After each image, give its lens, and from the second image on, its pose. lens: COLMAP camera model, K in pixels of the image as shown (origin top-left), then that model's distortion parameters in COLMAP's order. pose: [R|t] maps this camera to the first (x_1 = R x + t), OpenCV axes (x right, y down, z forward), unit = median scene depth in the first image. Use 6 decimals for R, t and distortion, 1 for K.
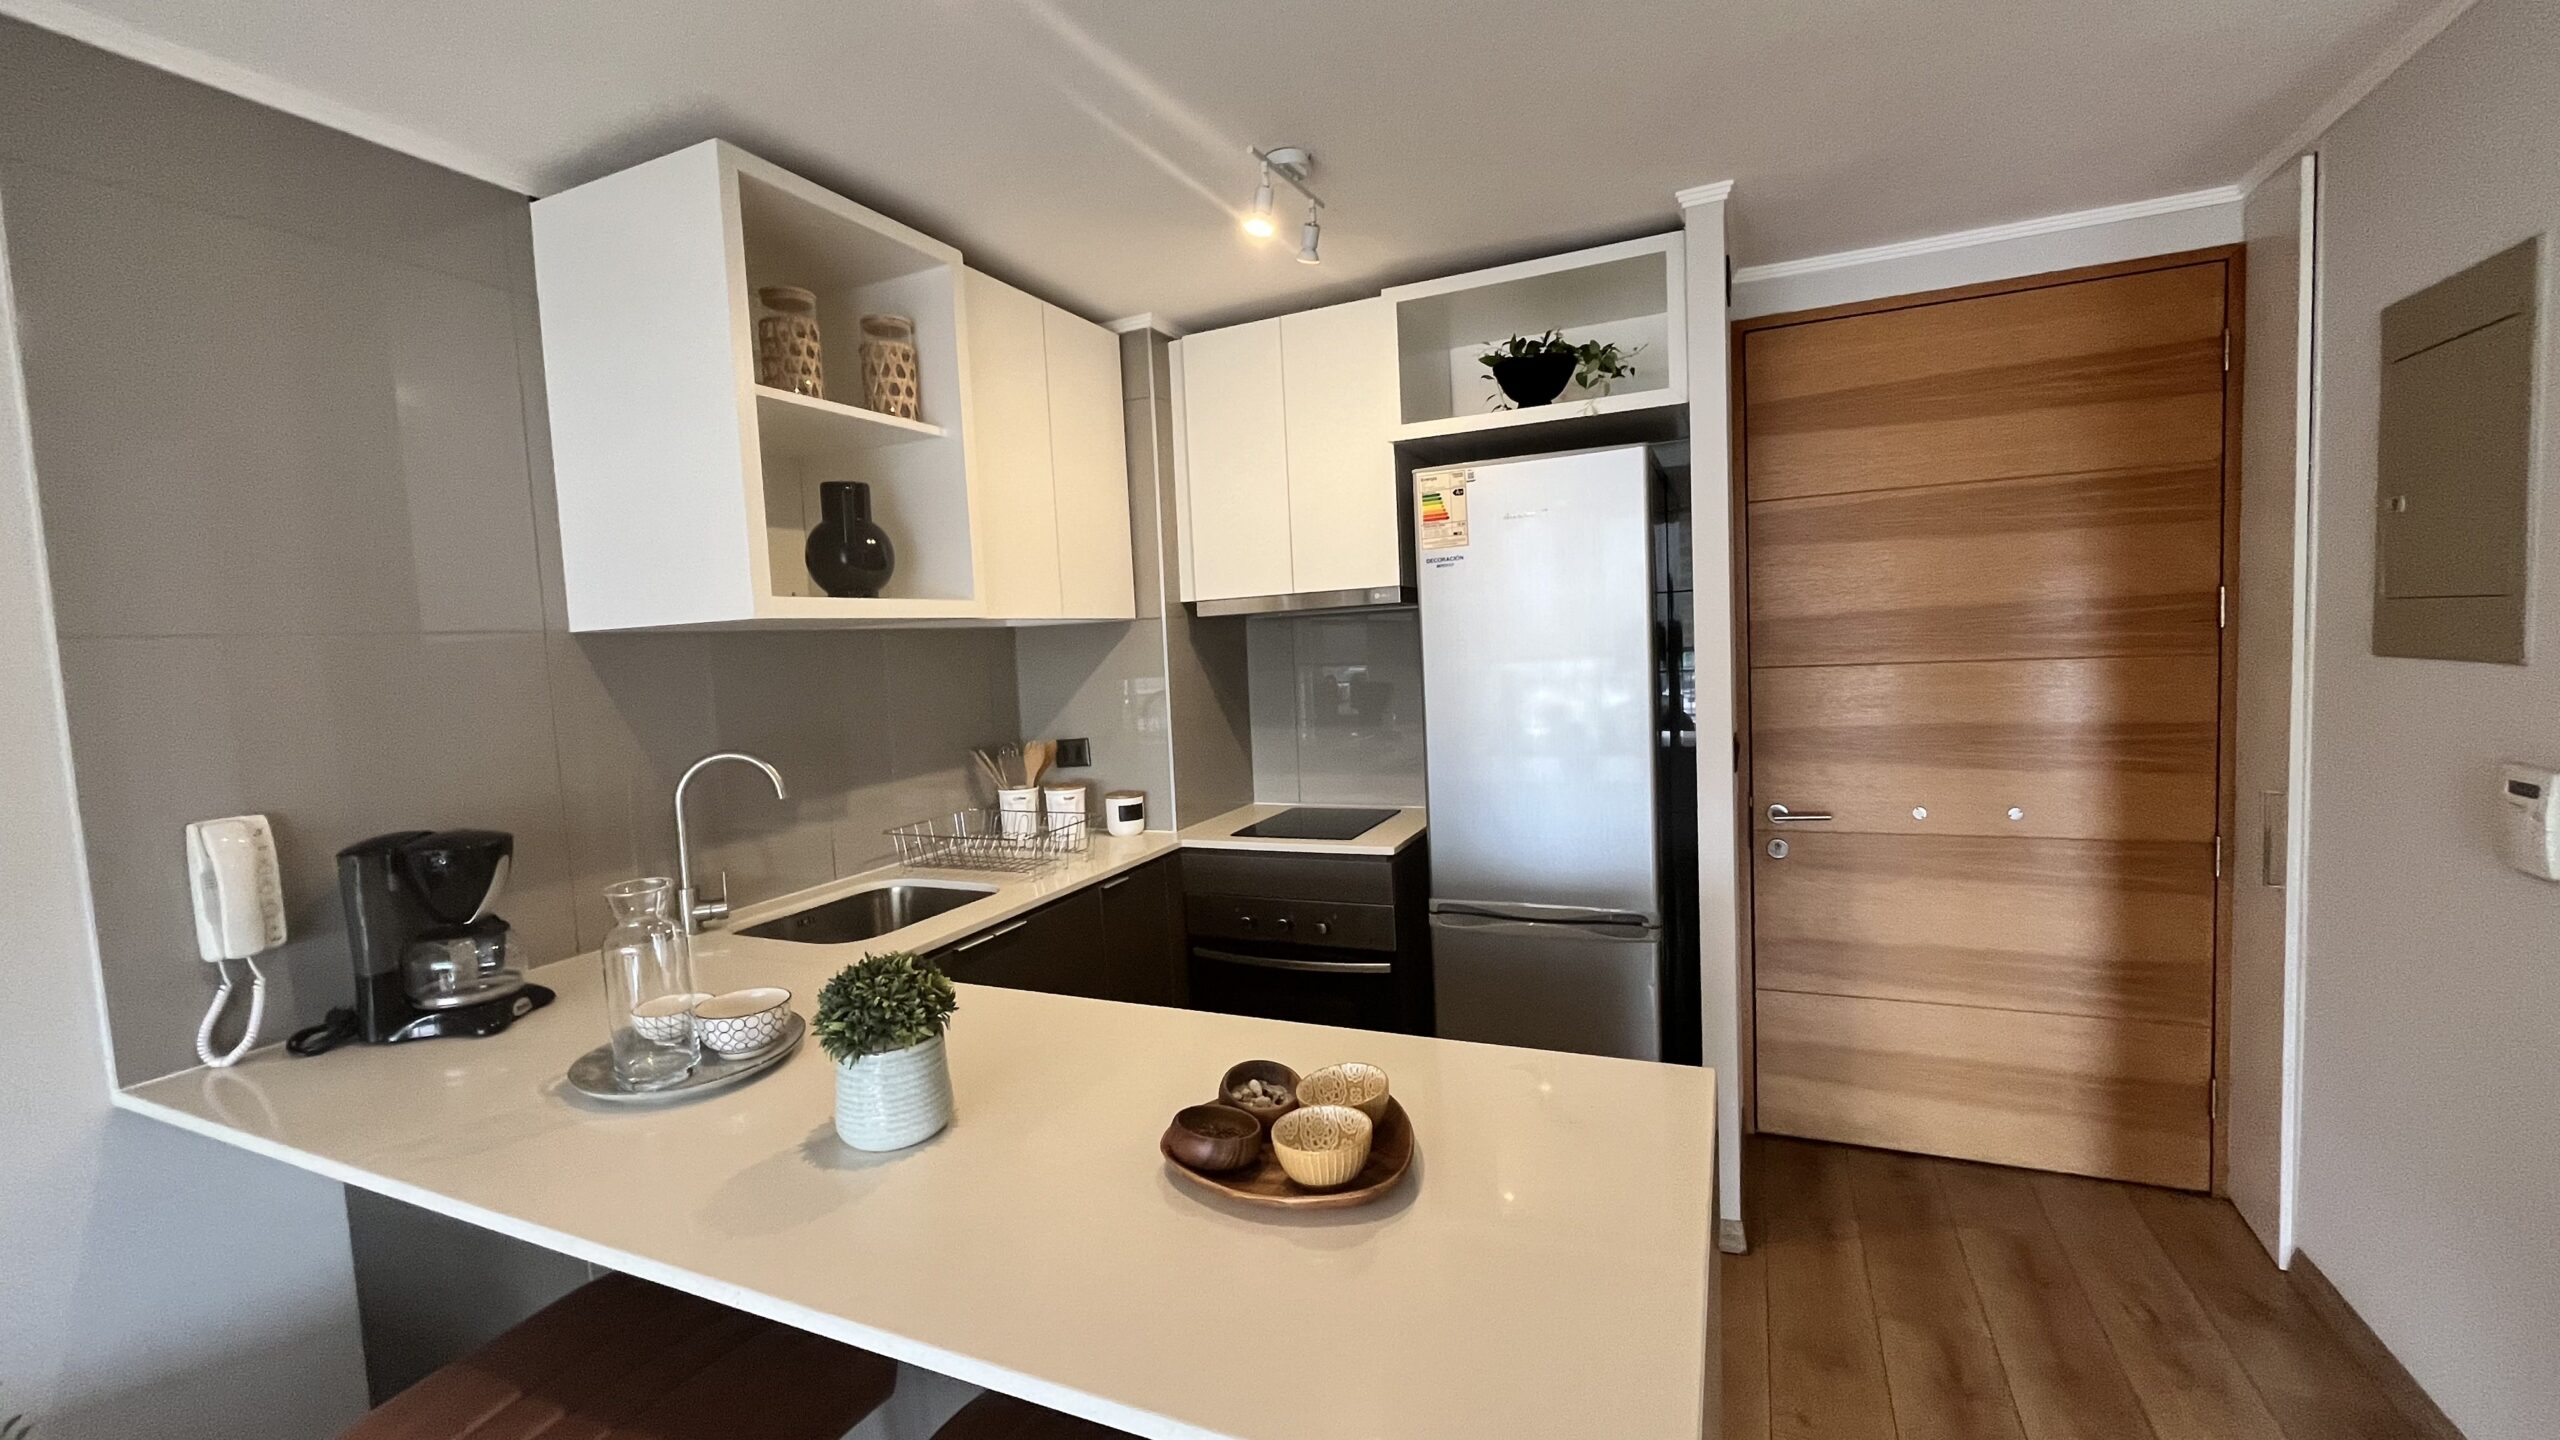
lens RADIAL K [[1031.4, 0, 1264.0], [0, 1031.4, 721.6], [0, 0, 1]] dist [-0.003076, 0.001213]
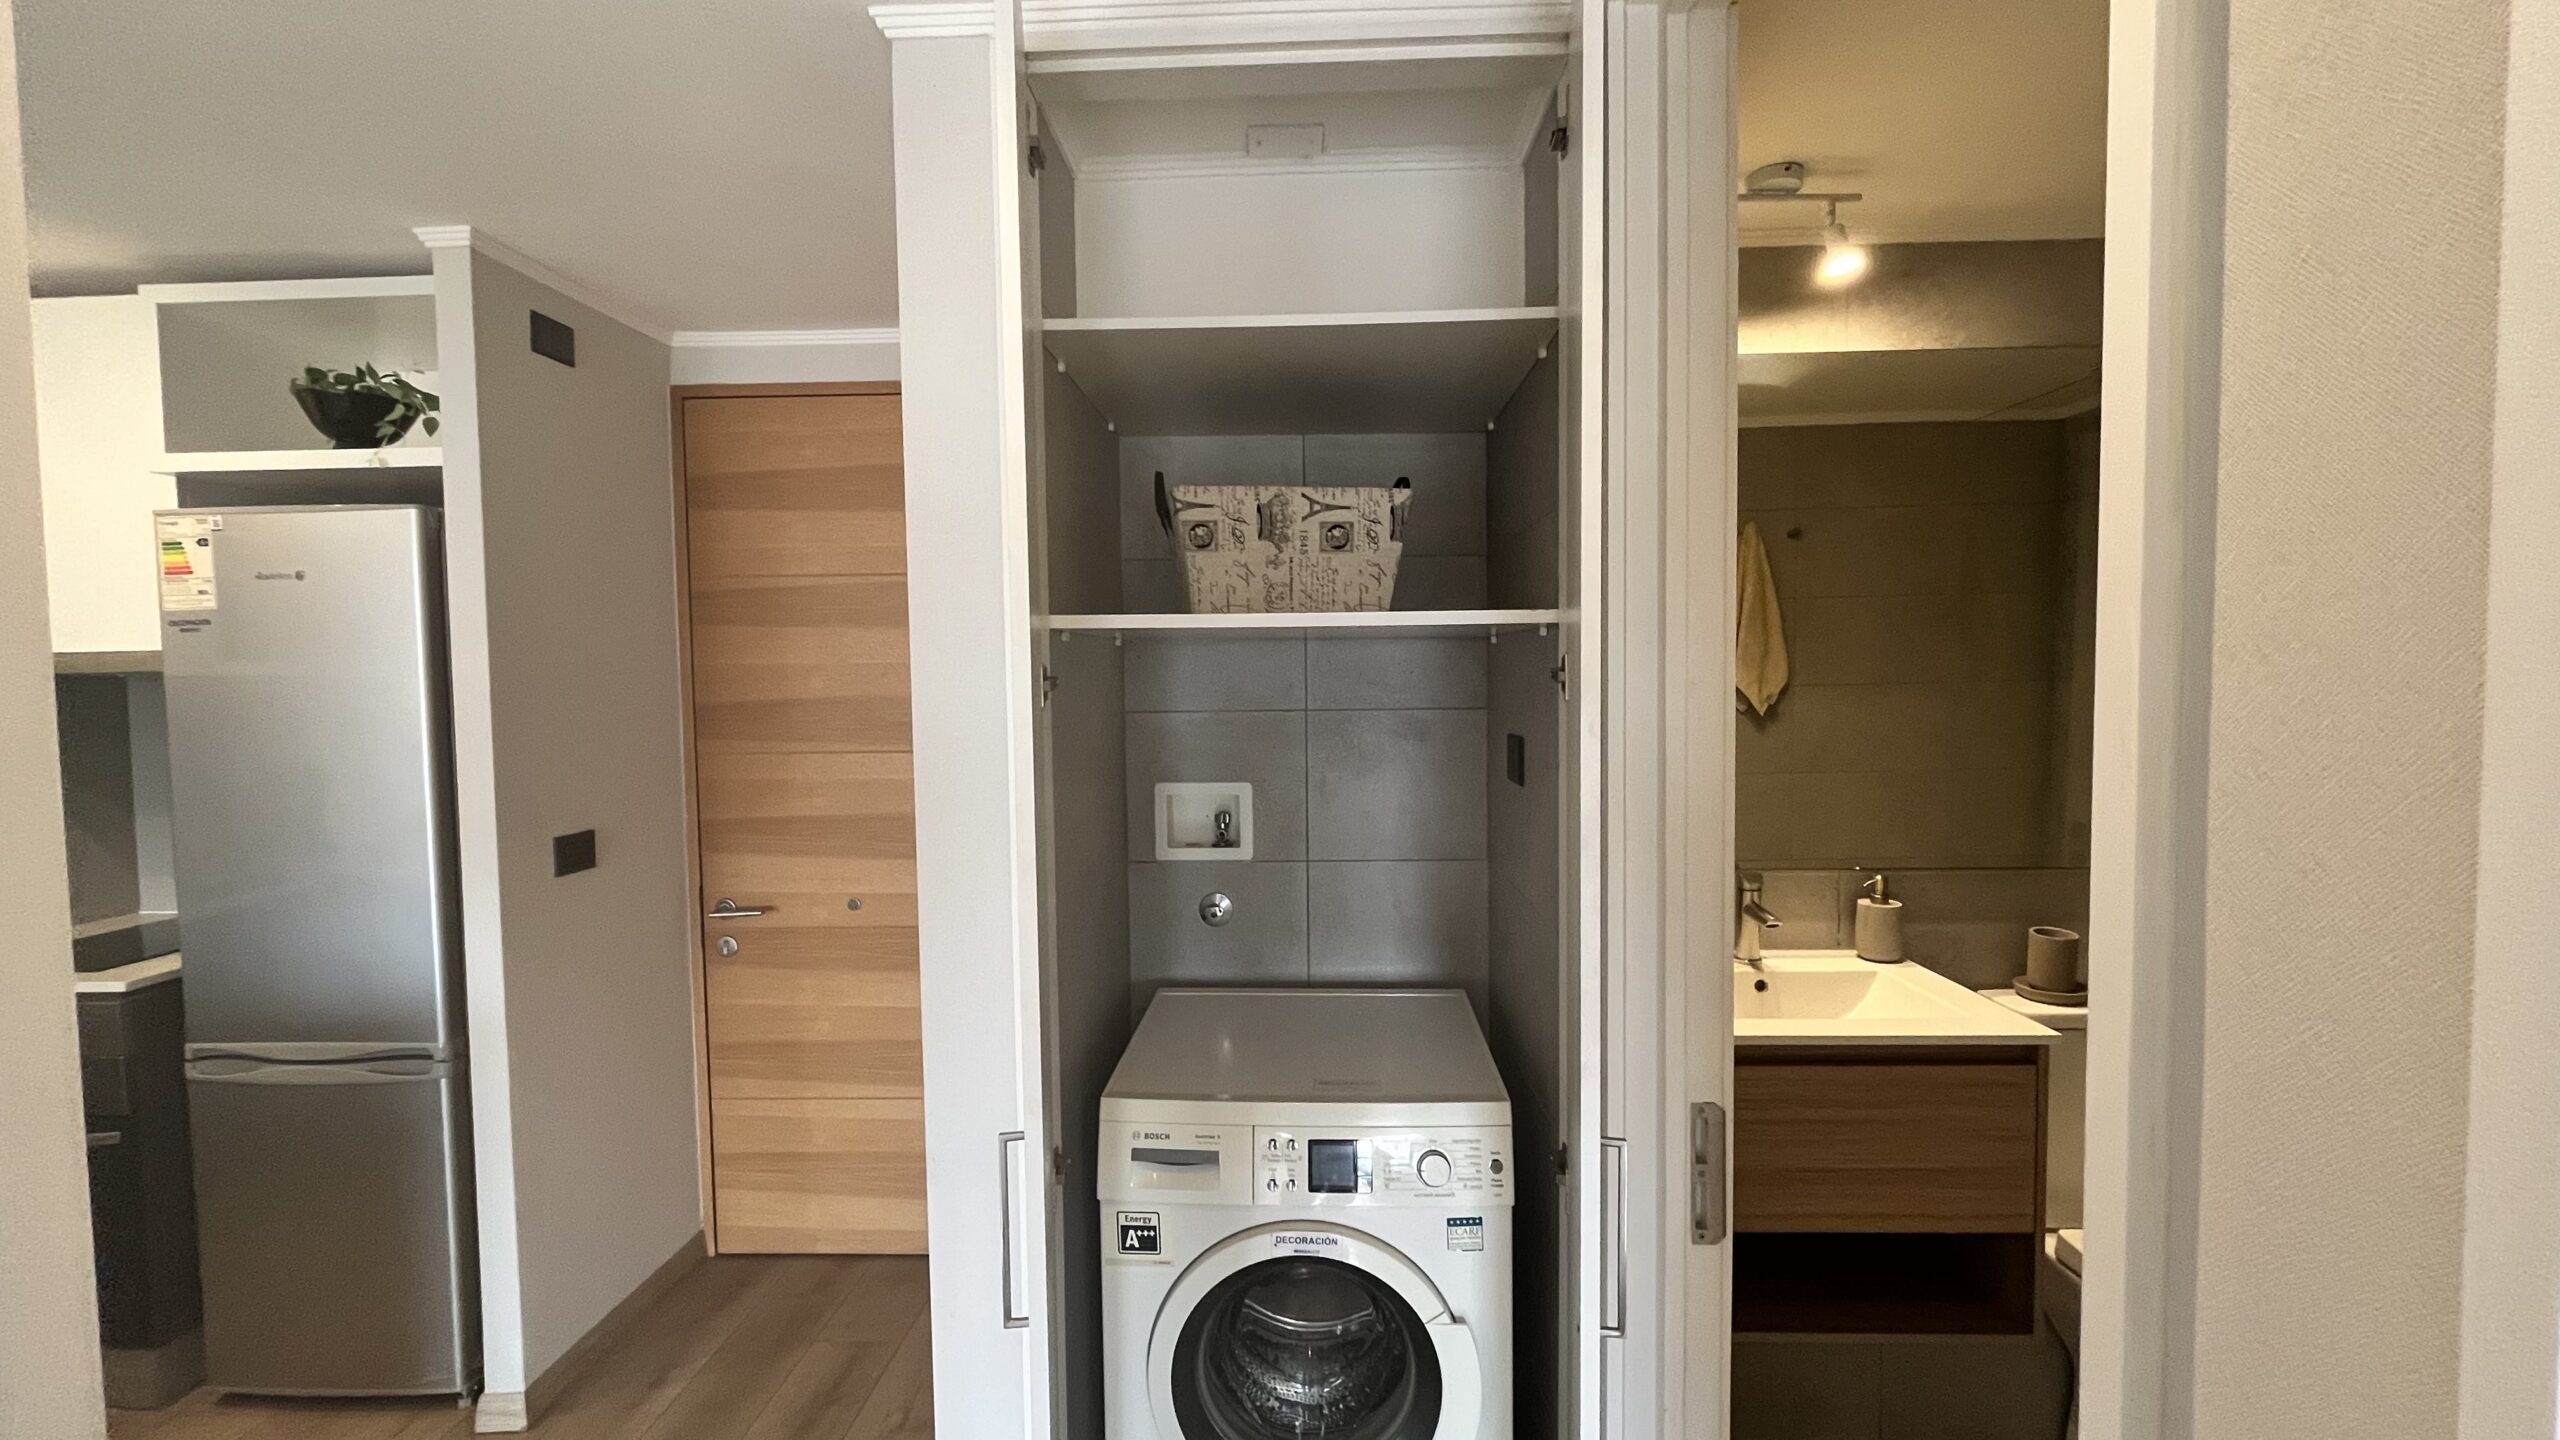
lens RADIAL K [[1031.4, 0, 1271.4], [0, 1031.4, 716.9], [0, 0, 1]] dist [-0.003076, 0.001213]
pose [[0.922803, 0.018223, 0.384840, 0.652221], [-0.001693, 0.999063, -0.043249, -0.050135], [-0.385268, 0.039259, 0.921969, -0.072837]]
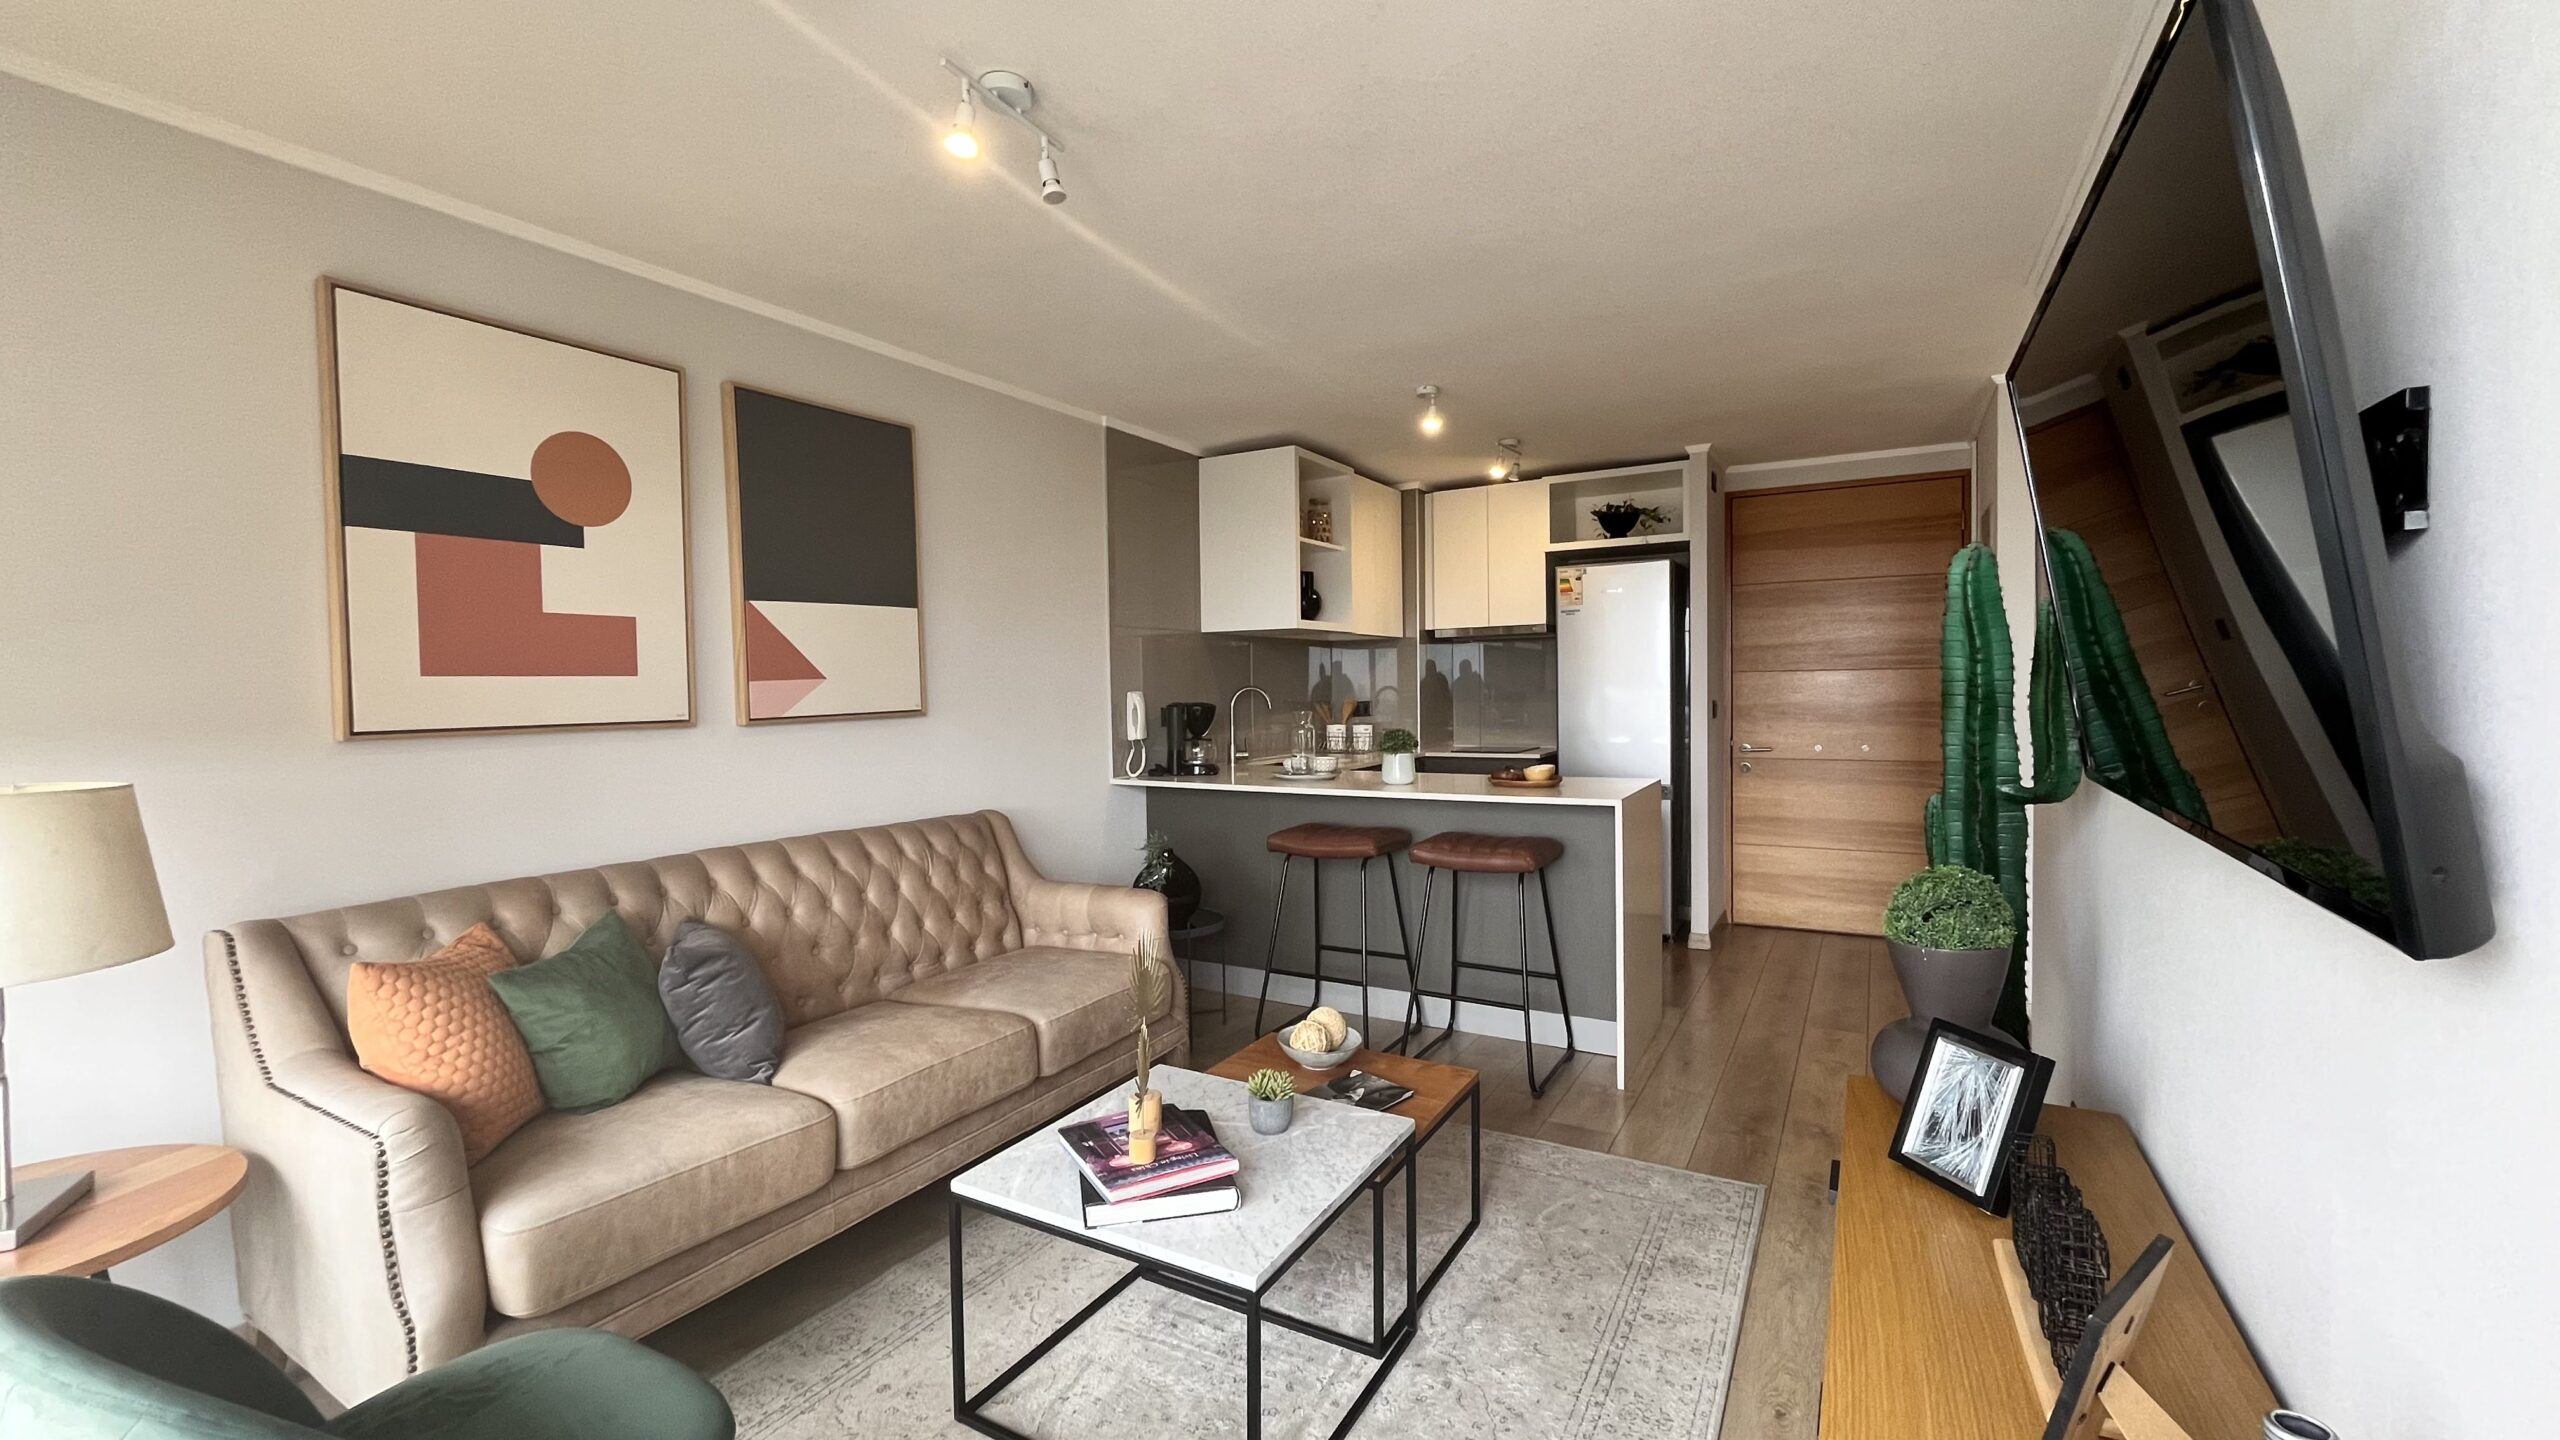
lens RADIAL K [[1031.4, 0, 1270.3], [0, 1031.4, 723.3], [0, 0, 1]] dist [-0.003076, 0.001213]
pose [[0.995048, 0.036018, -0.092644, -0.216531], [-0.039487, 0.998575, -0.035892, 0.159004], [0.091219, 0.039372, 0.995052, -1.064966]]
